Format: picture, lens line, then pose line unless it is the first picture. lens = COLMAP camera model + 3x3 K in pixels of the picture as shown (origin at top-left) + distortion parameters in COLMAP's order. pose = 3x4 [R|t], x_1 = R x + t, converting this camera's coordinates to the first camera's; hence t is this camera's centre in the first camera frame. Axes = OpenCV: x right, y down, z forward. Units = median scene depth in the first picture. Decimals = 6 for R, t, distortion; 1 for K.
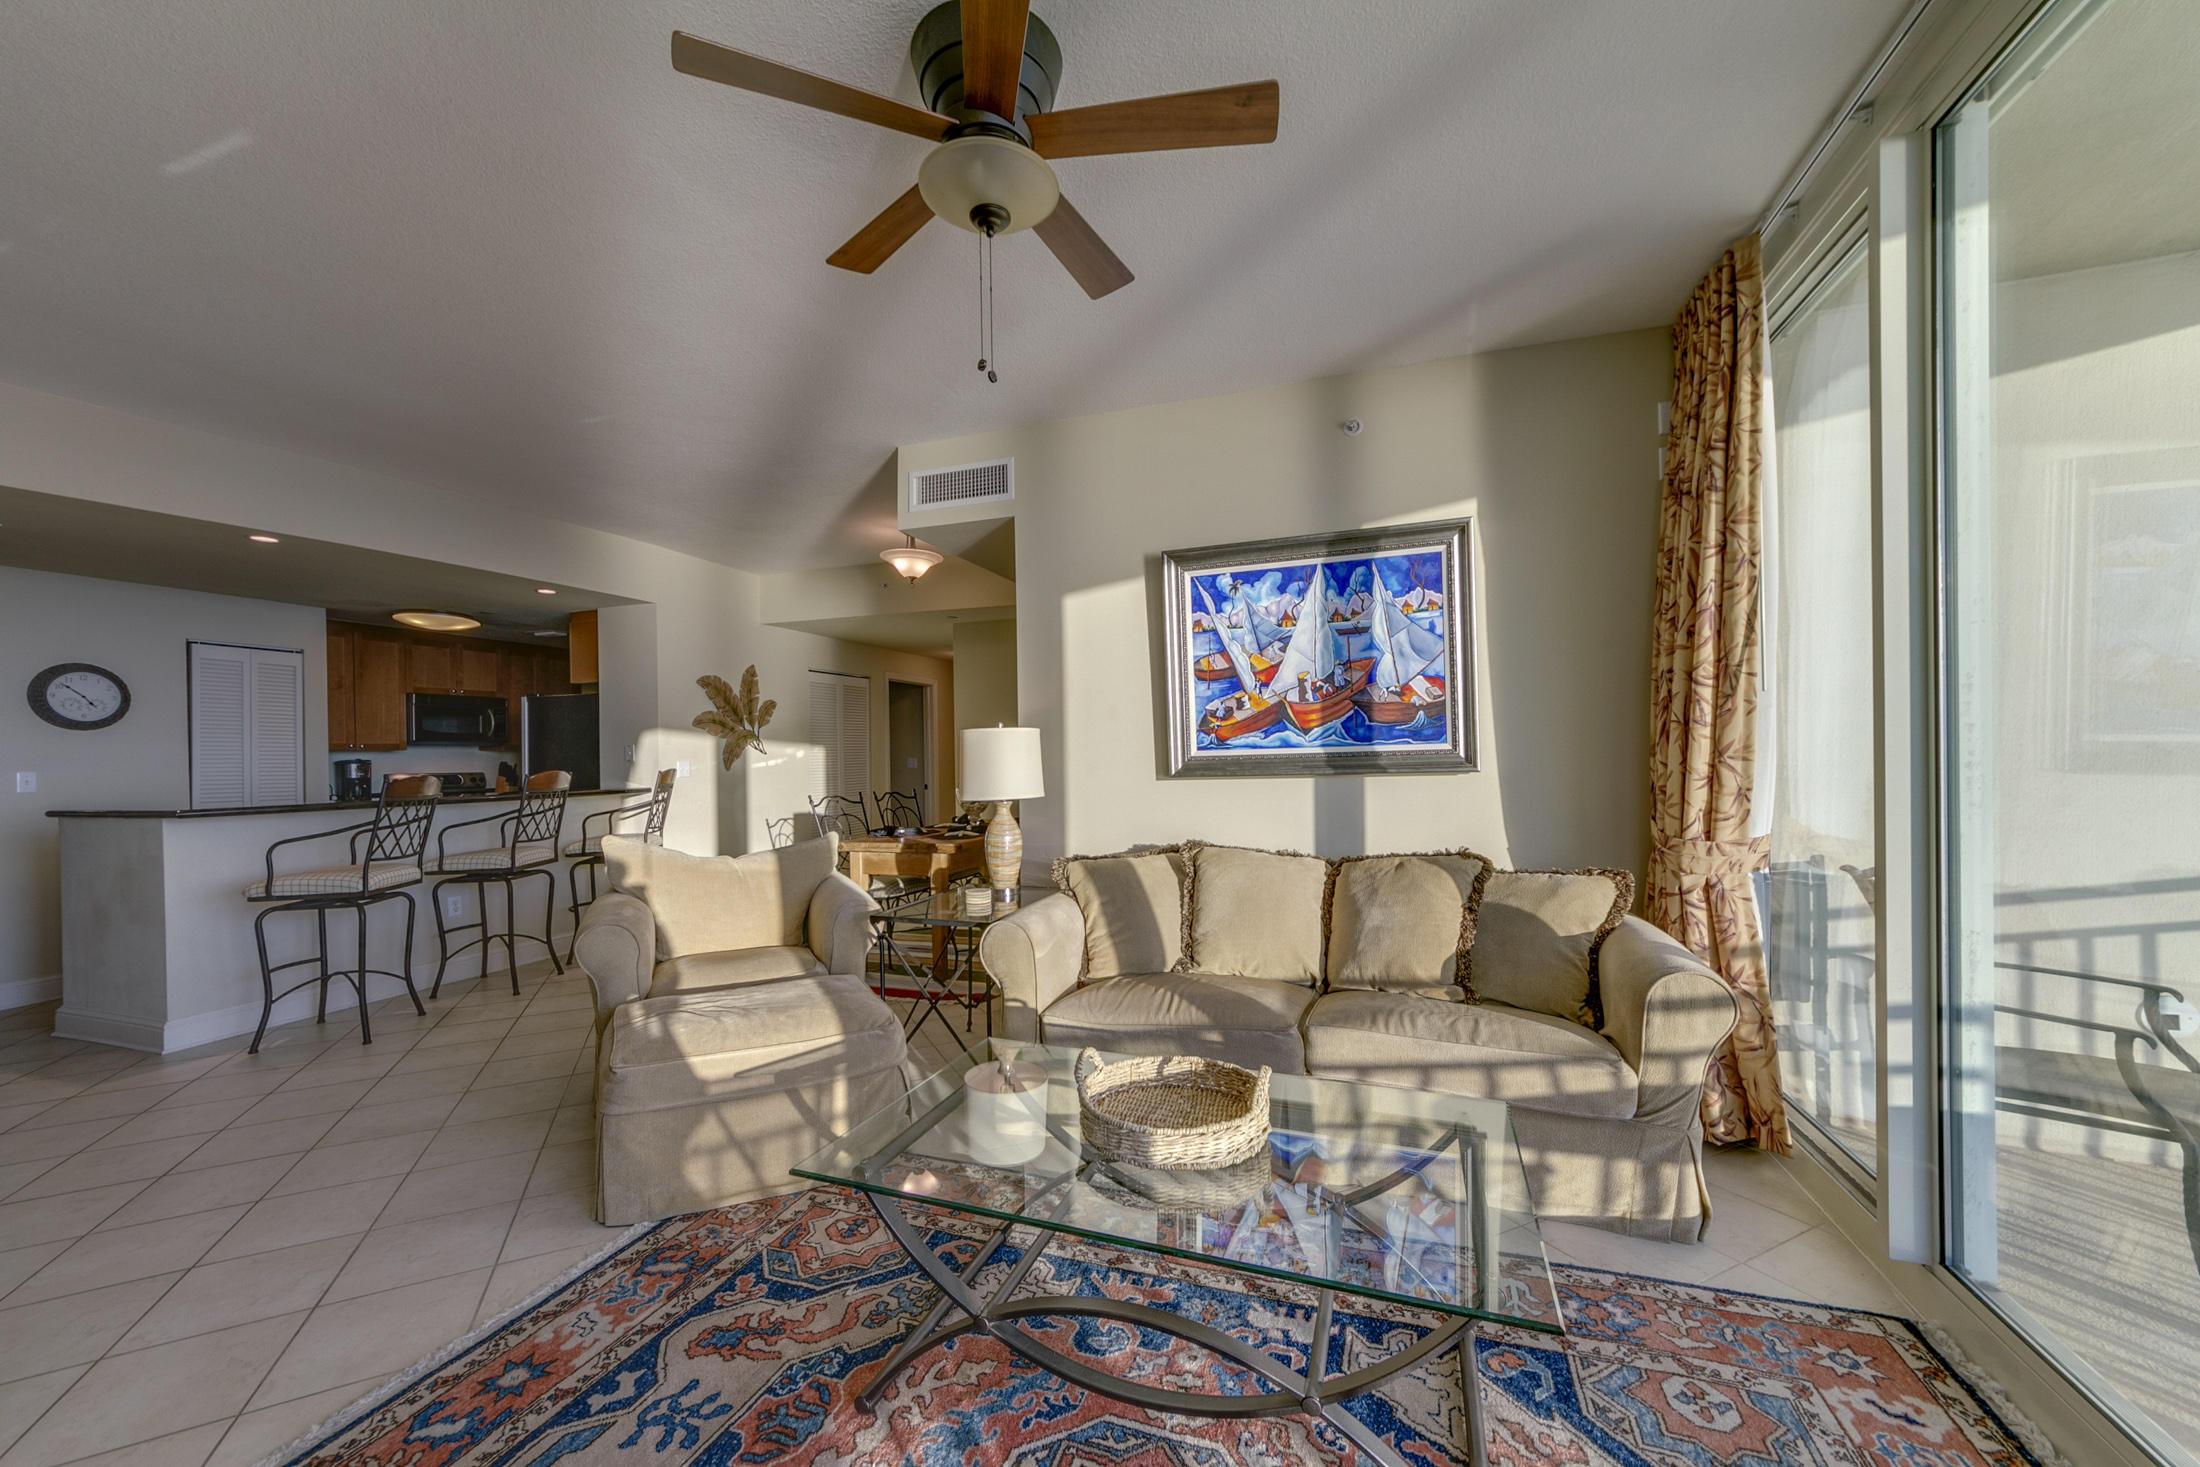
lens RADIAL K [[832.1, 0, 1091.2], [0, 832.1, 753.9], [0, 0, 1]] dist [-0.000466, -0.000094]
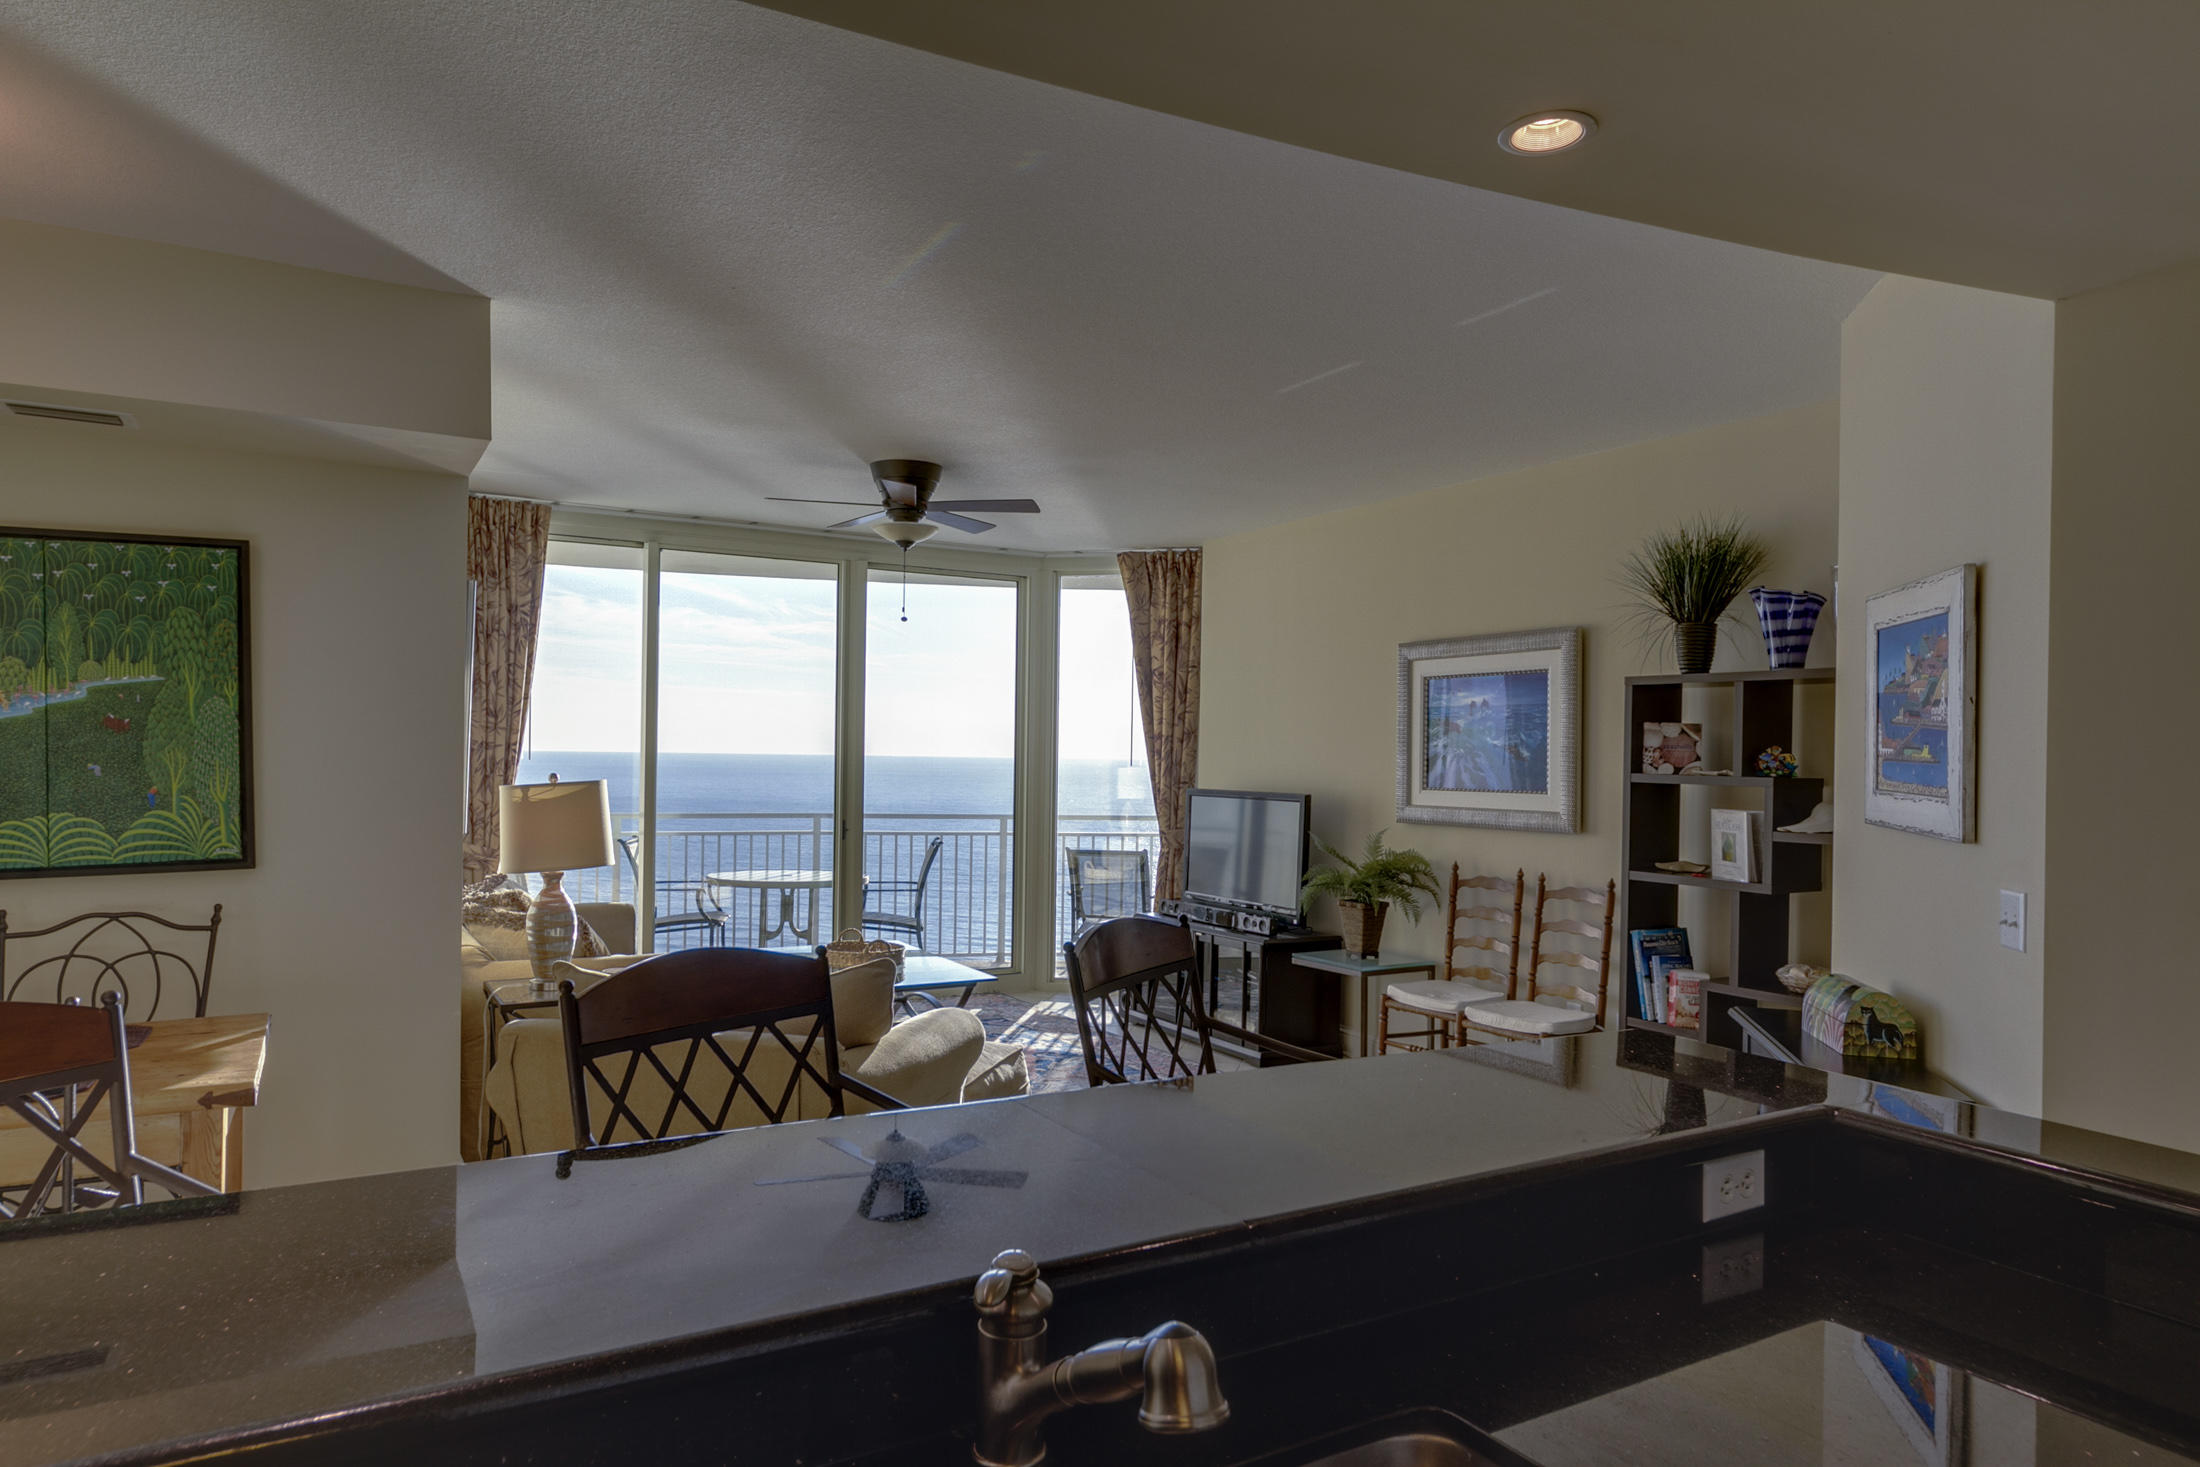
lens RADIAL K [[1342.2, 0, 1090.8], [0, 1342.2, 755.6], [0, 0, 1]] dist [-0.001240, 0.000261]
pose [[-0.766521, 0.001819, 0.642217, -1.390855], [-0.006213, 0.999928, -0.010248, -0.045632], [-0.642189, -0.011845, -0.766455, 1.735080]]
